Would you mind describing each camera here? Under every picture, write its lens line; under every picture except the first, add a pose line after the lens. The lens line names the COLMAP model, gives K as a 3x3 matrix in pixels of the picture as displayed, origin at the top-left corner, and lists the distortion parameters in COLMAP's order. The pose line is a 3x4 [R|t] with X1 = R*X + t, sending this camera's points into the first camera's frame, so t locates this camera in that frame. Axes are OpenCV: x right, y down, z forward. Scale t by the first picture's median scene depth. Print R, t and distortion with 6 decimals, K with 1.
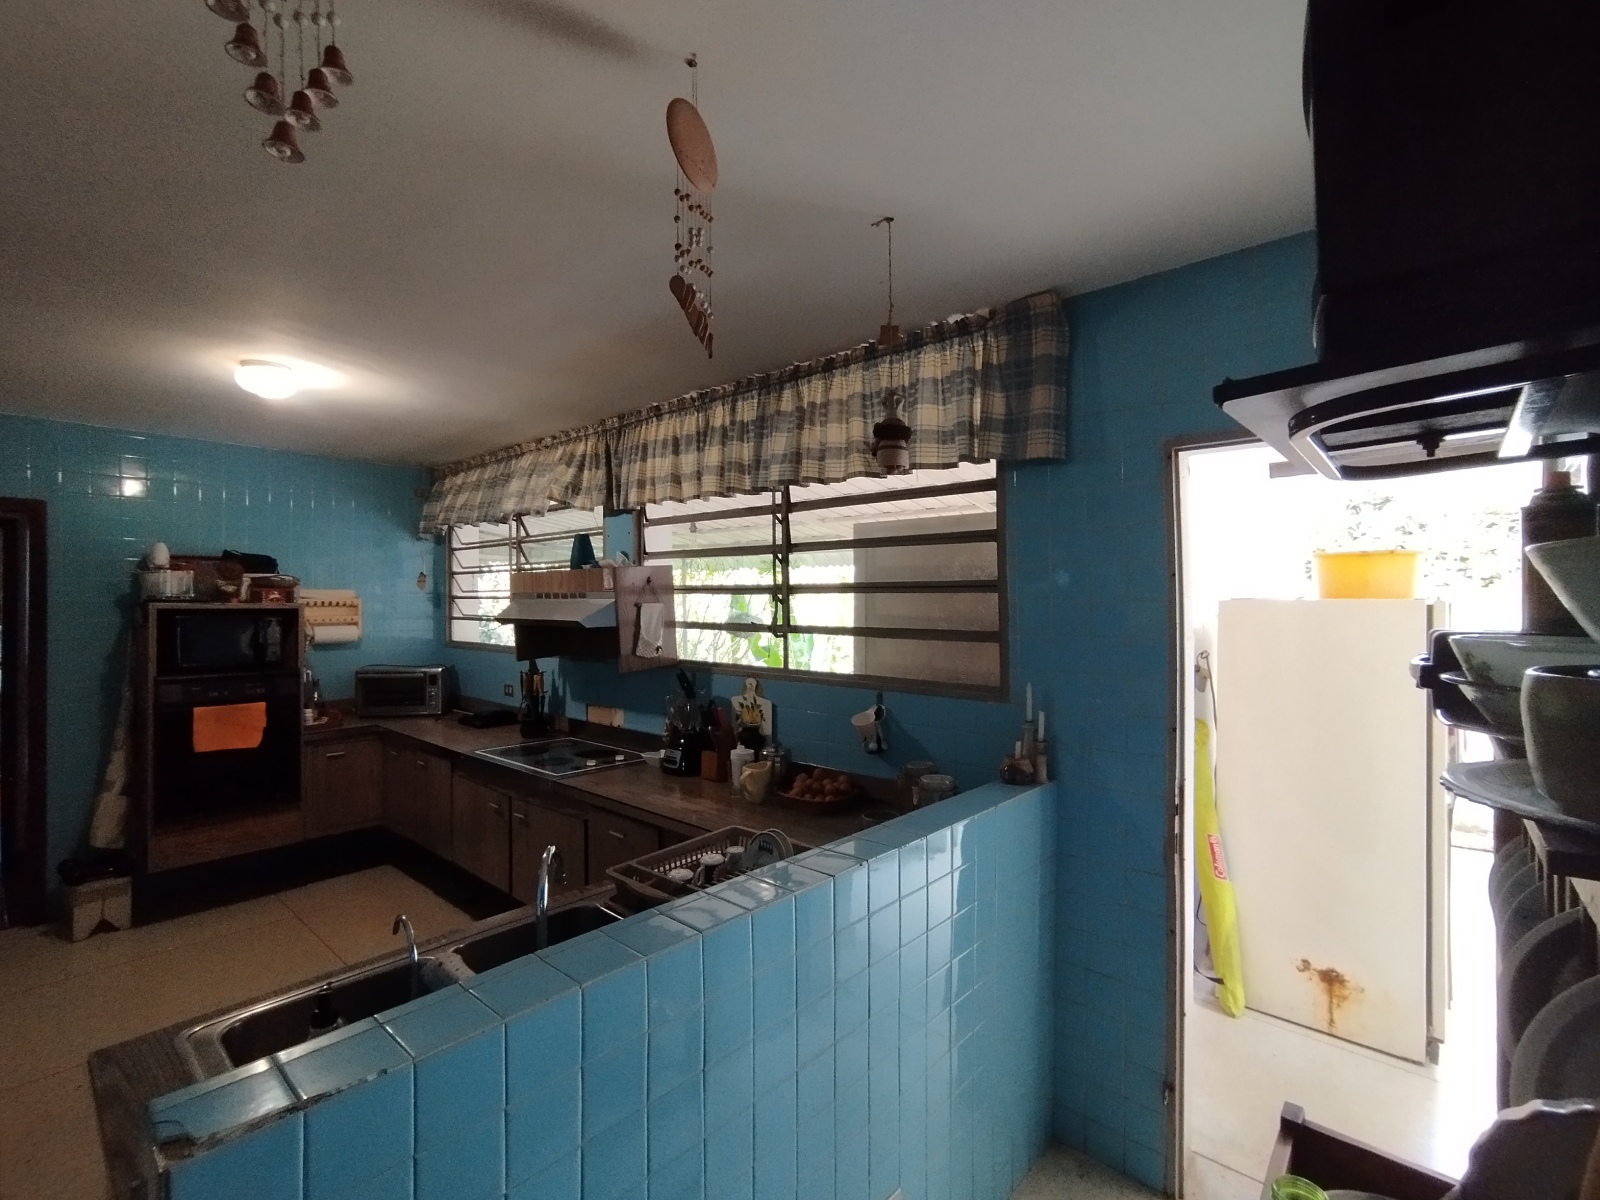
lens RADIAL K [[745.5, 0, 799.8], [0, 745.5, 599.1], [0, 0, 1]] dist [-0.003819, -0.000212]
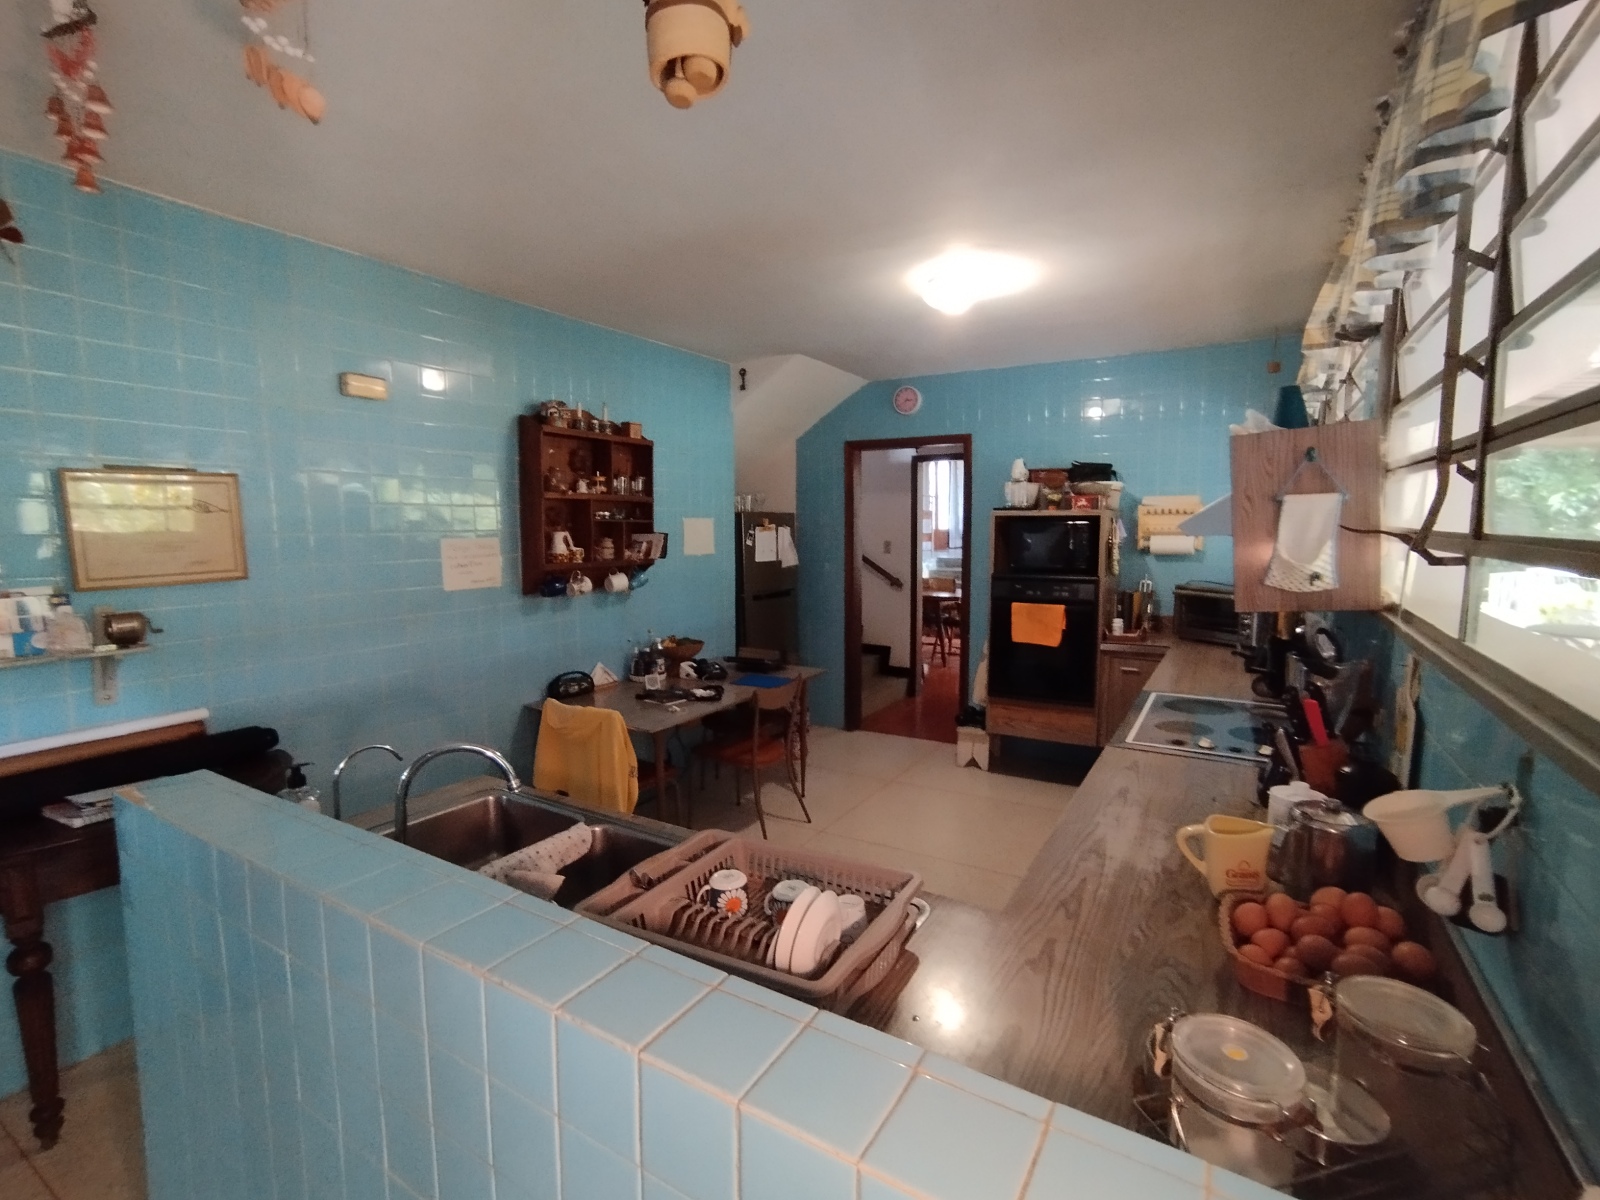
lens RADIAL K [[745.5, 0, 803.3], [0, 745.5, 600.6], [0, 0, 1]] dist [-0.003819, -0.000212]
pose [[0.180881, 0.100024, -0.978406, 0.272192], [0.006299, 0.994677, 0.102852, 0.024512], [0.983485, -0.024767, 0.179288, 0.514390]]
